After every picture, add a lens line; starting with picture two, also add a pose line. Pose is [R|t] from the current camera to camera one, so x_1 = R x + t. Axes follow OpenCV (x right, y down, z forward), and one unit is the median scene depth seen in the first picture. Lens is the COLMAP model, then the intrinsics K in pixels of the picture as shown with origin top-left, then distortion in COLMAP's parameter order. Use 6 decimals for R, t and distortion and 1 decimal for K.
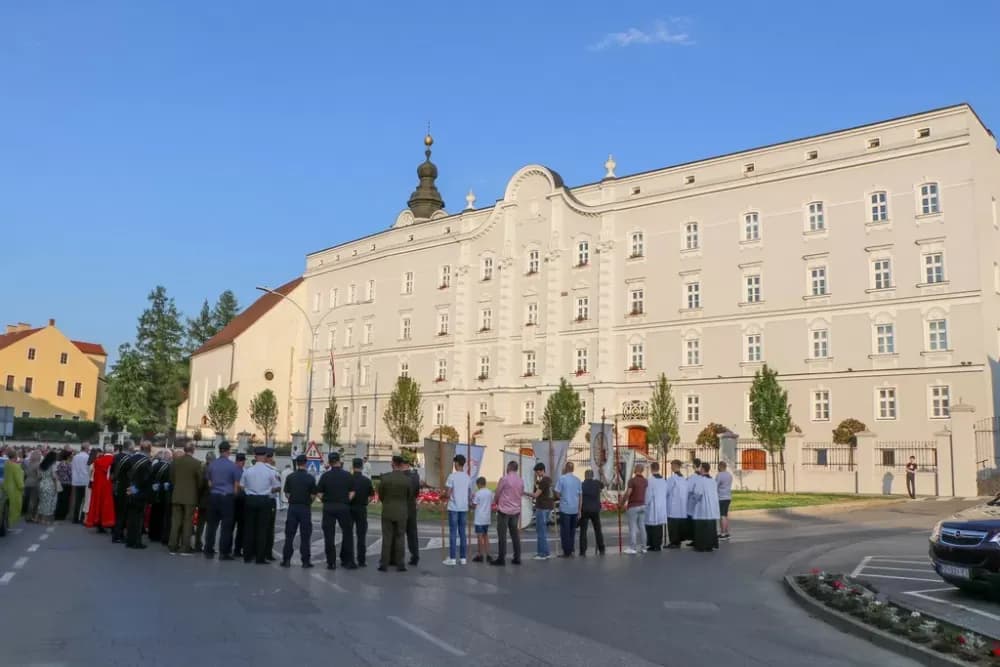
lens RADIAL K [[940.4, 0, 500.0], [0, 940.4, 333.5], [0, 0, 1]] dist [-0.201354, 0.164904]
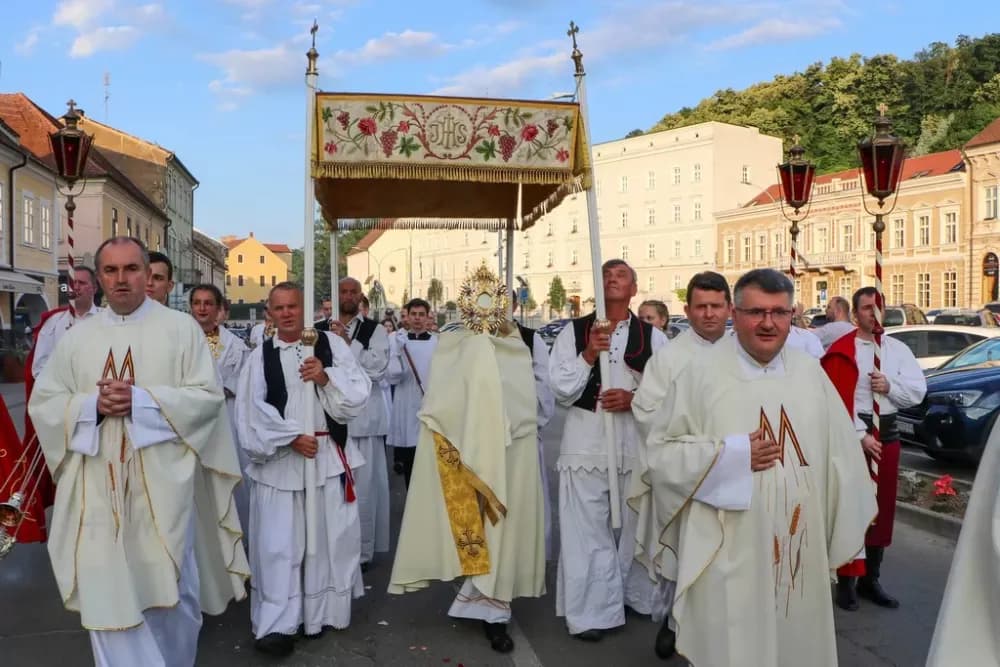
lens RADIAL K [[940.4, 0, 500.0], [0, 940.4, 333.5], [0, 0, 1]] dist [-0.201354, 0.164904]
pose [[0.980248, -0.034361, -0.194767, 0.158525], [0.063679, 0.987184, 0.146329, -0.045918], [0.187243, -0.155841, 0.969873, -0.349020]]
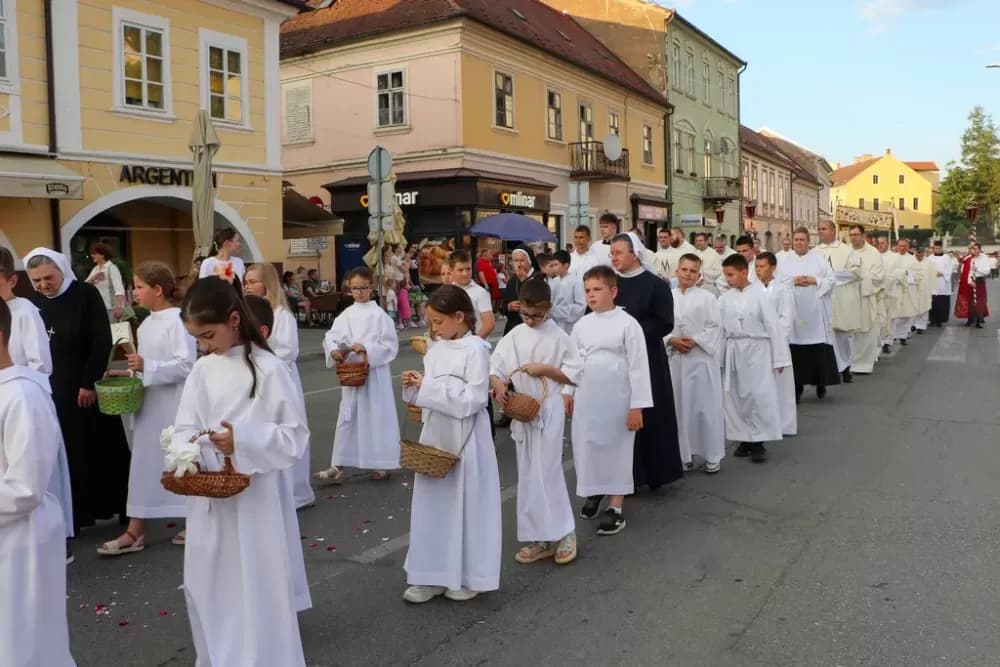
lens RADIAL K [[940.4, 0, 500.0], [0, 940.4, 333.5], [0, 0, 1]] dist [-0.201354, 0.164904]
pose [[0.629909, 0.006364, -0.776643, 0.128088], [0.160346, 0.977358, 0.138060, -0.024906], [0.759937, -0.211497, 0.614626, -0.209646]]
